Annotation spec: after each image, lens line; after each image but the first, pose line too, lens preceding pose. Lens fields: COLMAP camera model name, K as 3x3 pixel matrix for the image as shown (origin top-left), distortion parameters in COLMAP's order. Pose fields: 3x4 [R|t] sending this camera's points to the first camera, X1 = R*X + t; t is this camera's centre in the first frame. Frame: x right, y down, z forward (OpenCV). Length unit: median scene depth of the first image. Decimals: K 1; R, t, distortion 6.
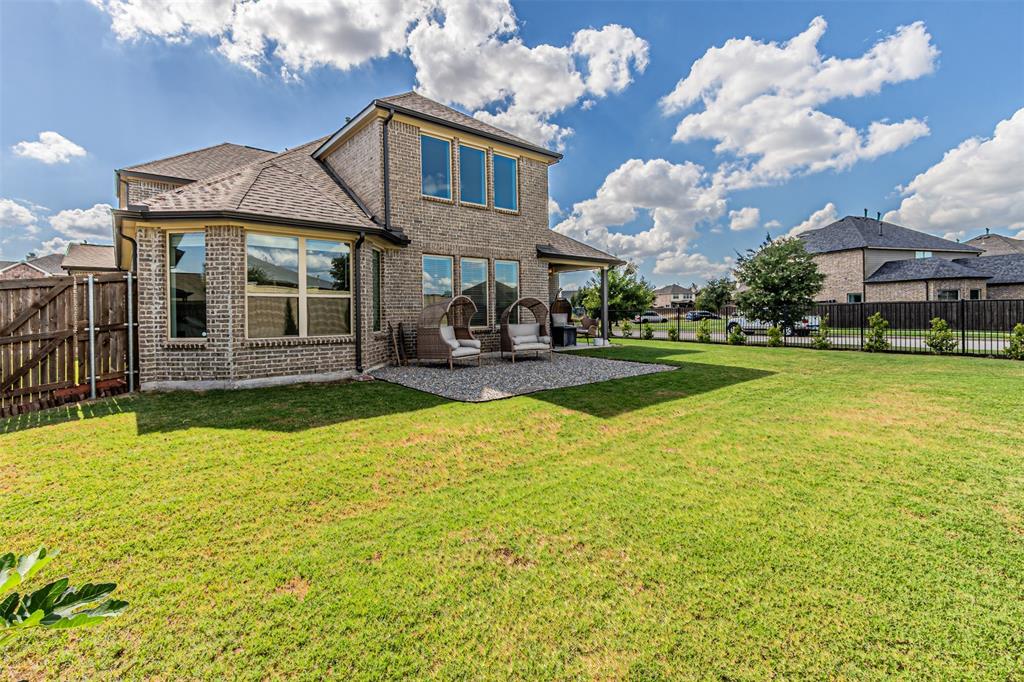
lens RADIAL K [[453.9, 0, 515.9], [0, 453.9, 320.1], [0, 0, 1]] dist [0.000273, -0.000199]
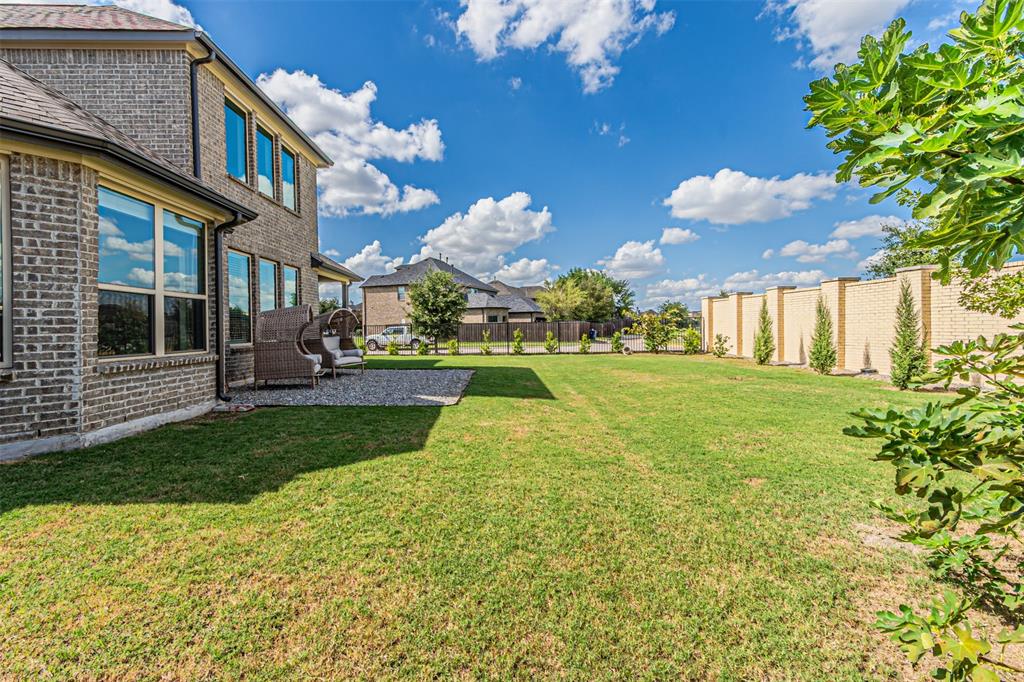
lens RADIAL K [[439.6, 0, 496.2], [0, 439.6, 343.1], [0, 0, 1]] dist [0.001963, -0.000229]
pose [[0.639271, -0.020361, 0.768712, -0.456083], [0.015625, 0.999787, 0.013488, 0.012199], [-0.768823, 0.003388, 0.639453, 0.148038]]
